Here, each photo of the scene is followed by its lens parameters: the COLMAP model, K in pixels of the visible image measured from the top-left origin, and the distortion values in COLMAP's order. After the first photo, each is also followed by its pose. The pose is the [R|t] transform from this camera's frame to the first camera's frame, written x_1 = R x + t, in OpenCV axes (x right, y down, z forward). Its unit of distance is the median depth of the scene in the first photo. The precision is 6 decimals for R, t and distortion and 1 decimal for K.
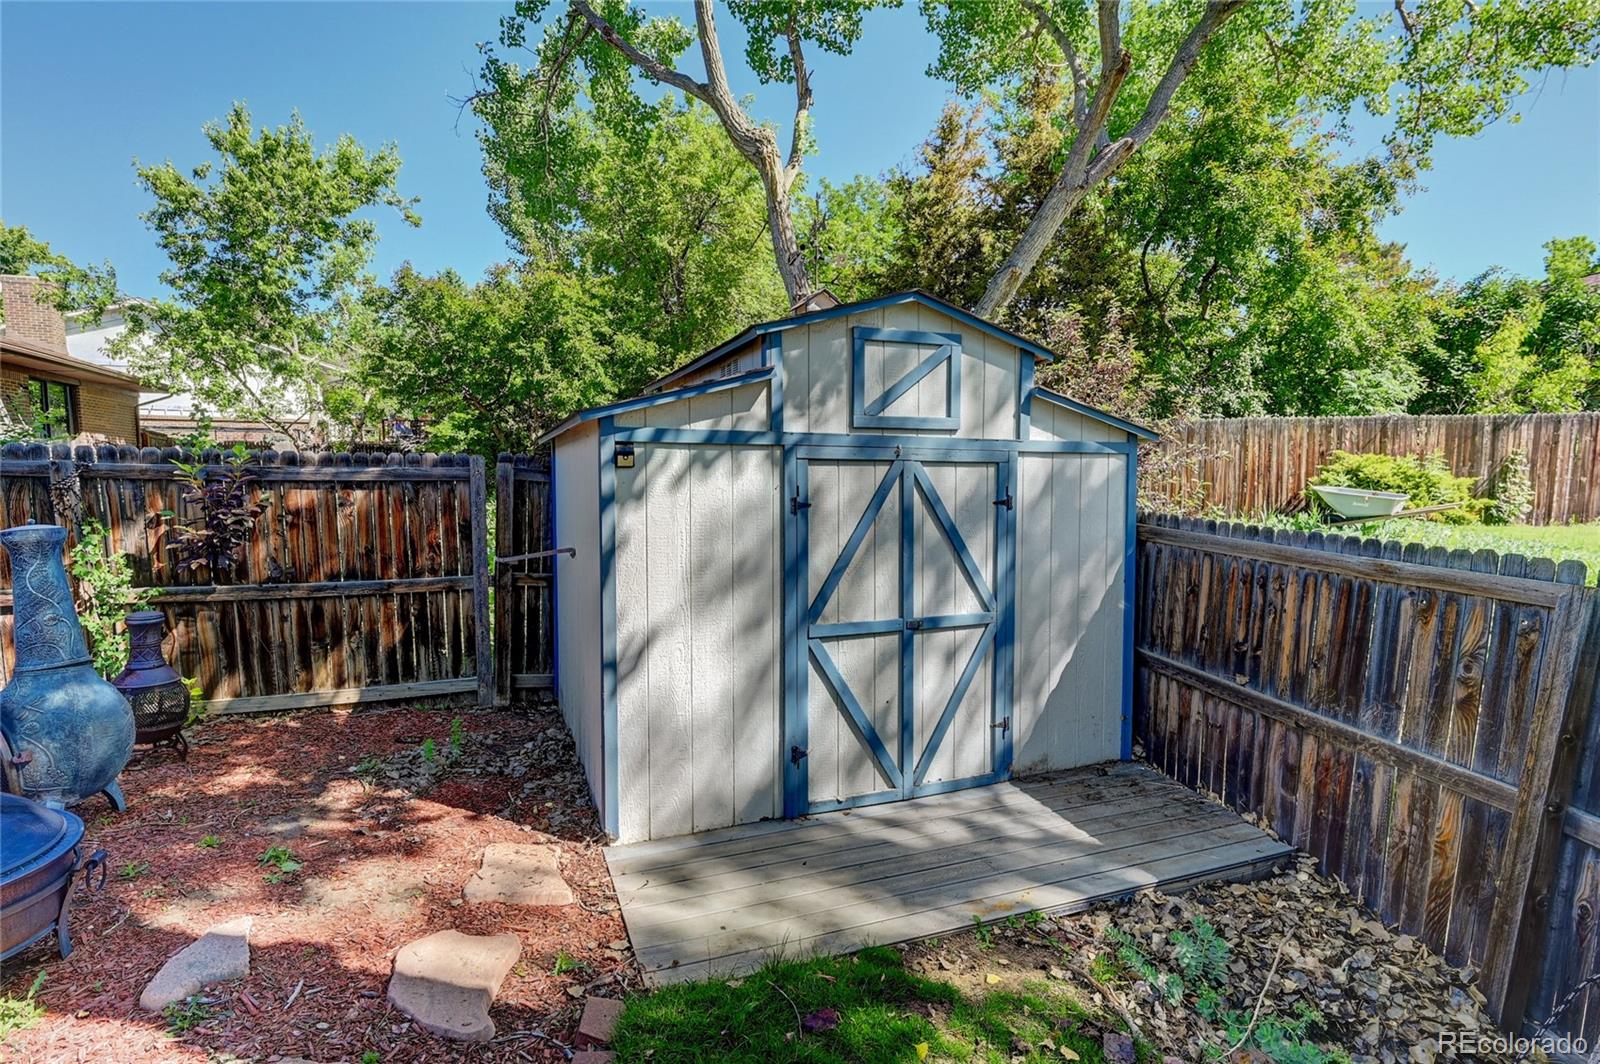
lens RADIAL K [[782.3, 0, 807.2], [0, 782.3, 532.3], [0, 0, 1]] dist [0.003828, 0.000541]
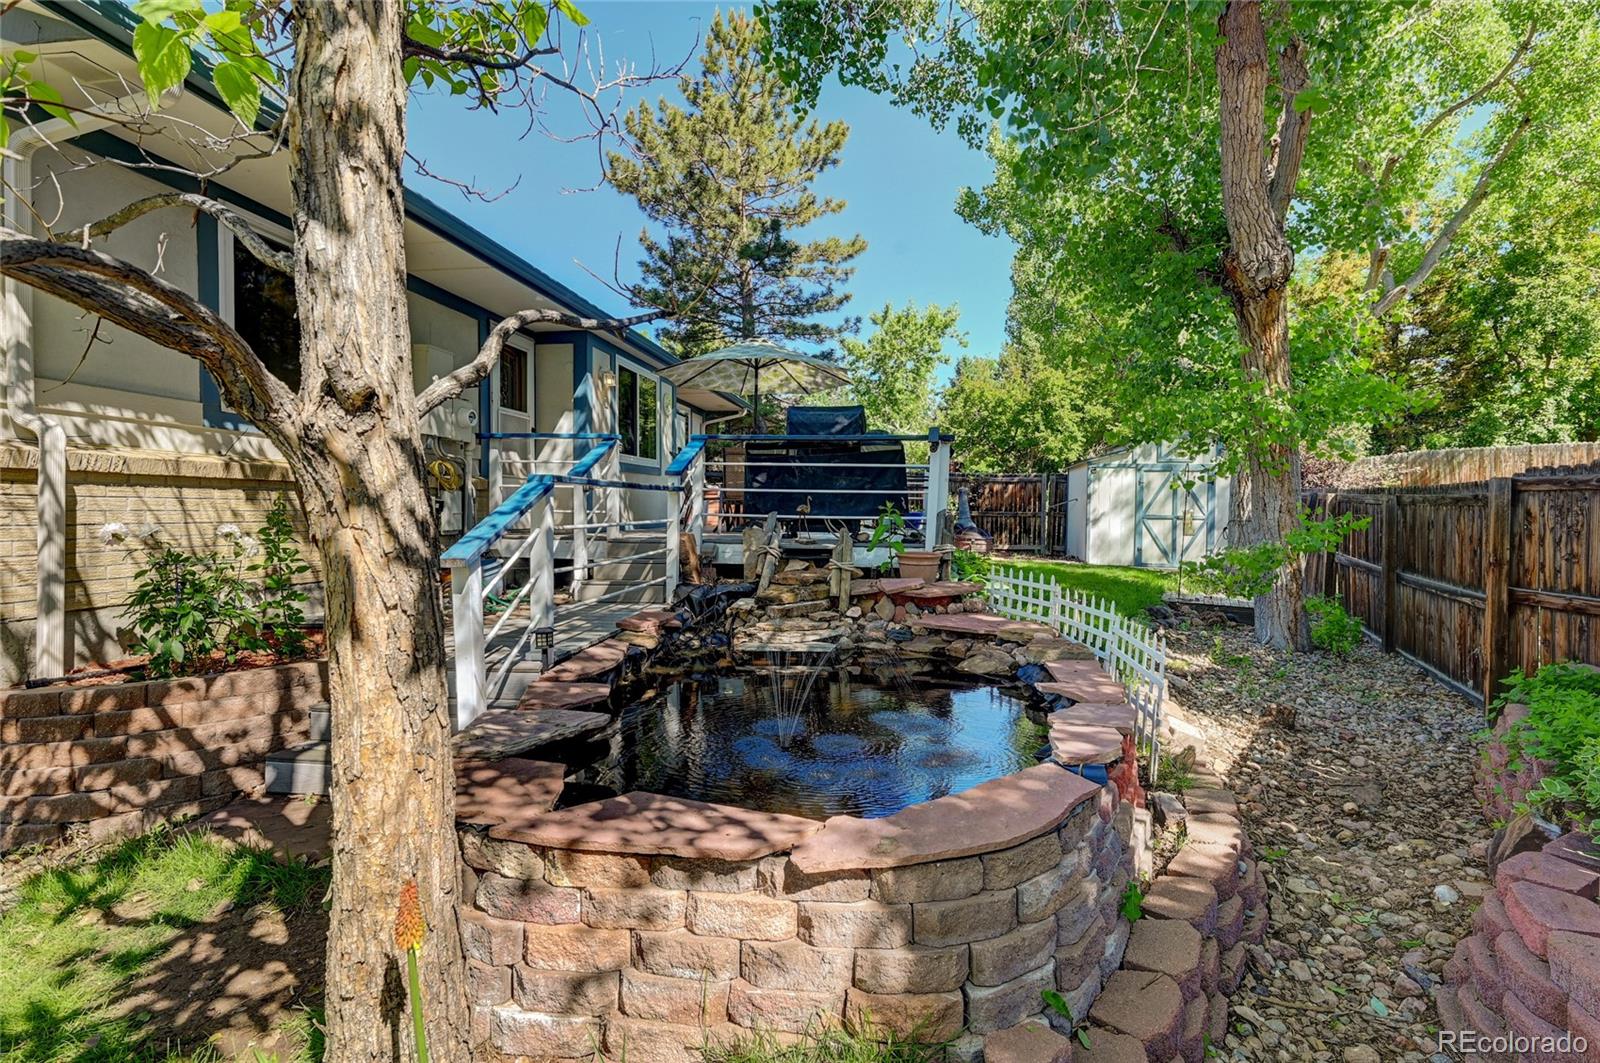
lens RADIAL K [[782.3, 0, 811.0], [0, 782.3, 535.2], [0, 0, 1]] dist [0.003828, 0.000541]
pose [[0.844535, 0.020492, -0.535109, 0.145217], [-0.043264, 0.998612, -0.030040, 0.085948], [0.533750, 0.048521, 0.844249, -0.650340]]
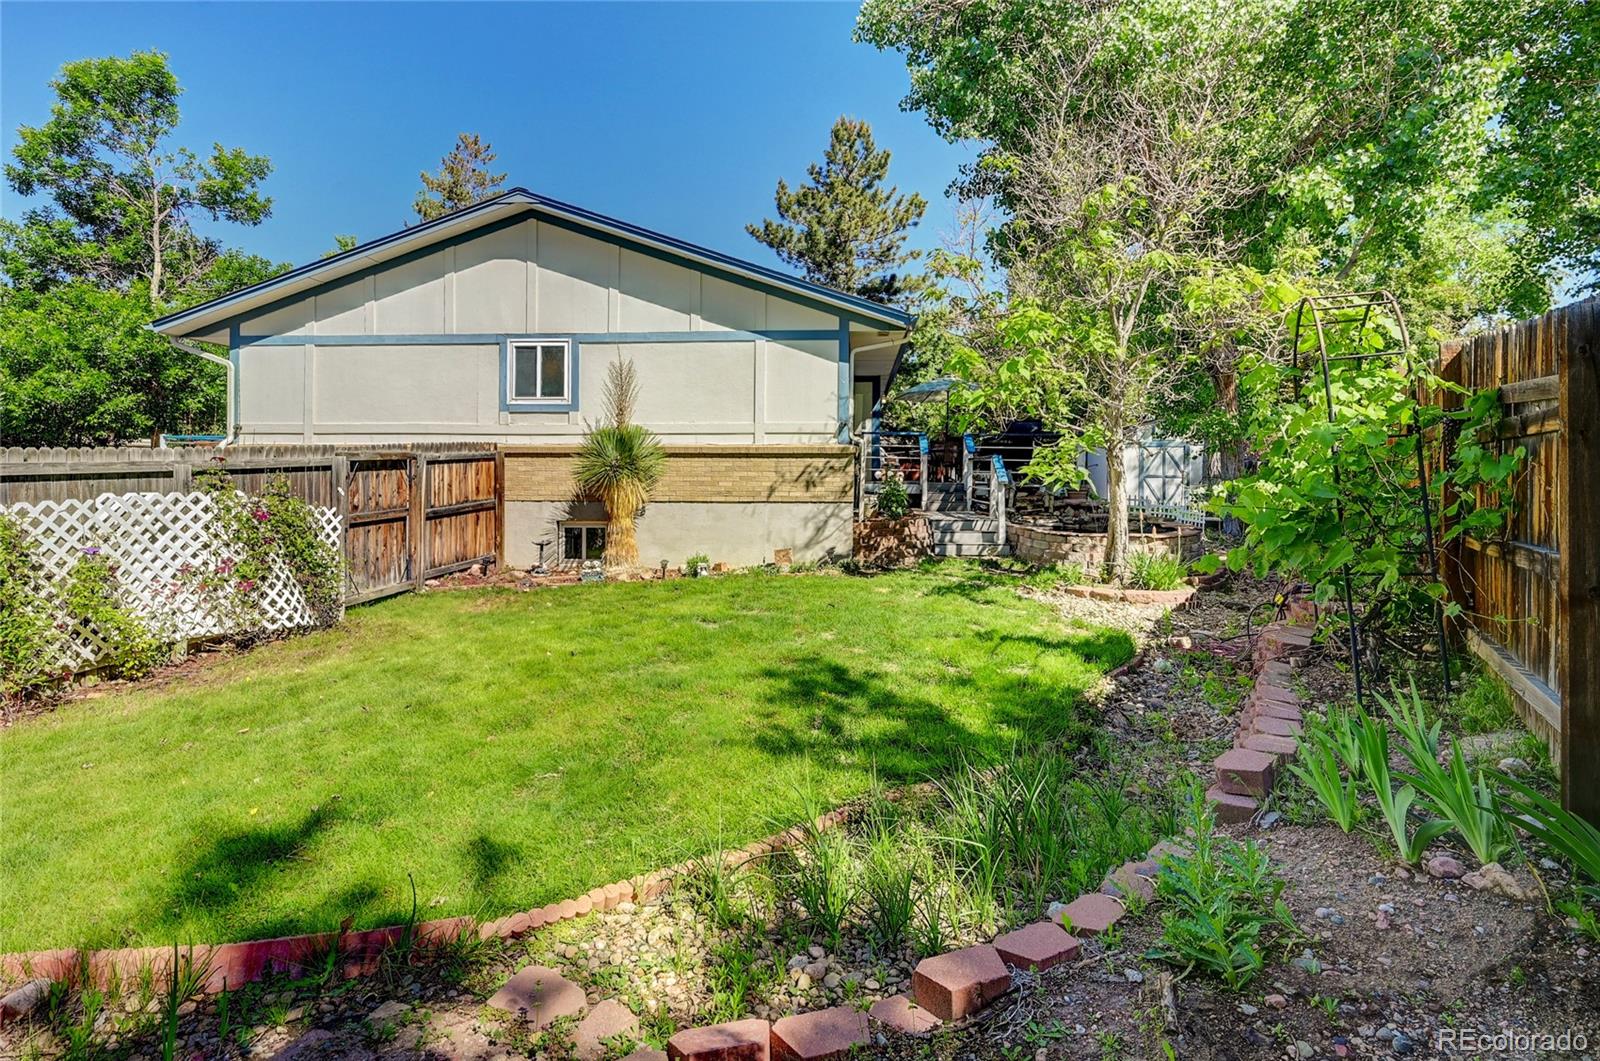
lens RADIAL K [[782.3, 0, 813.3], [0, 782.3, 484.6], [0, 0, 1]] dist [0.003828, 0.000541]
pose [[0.875391, 0.007214, -0.483361, 0.144105], [-0.038460, 0.997758, -0.054763, 0.130785], [0.481882, 0.066529, 0.873707, -1.145474]]
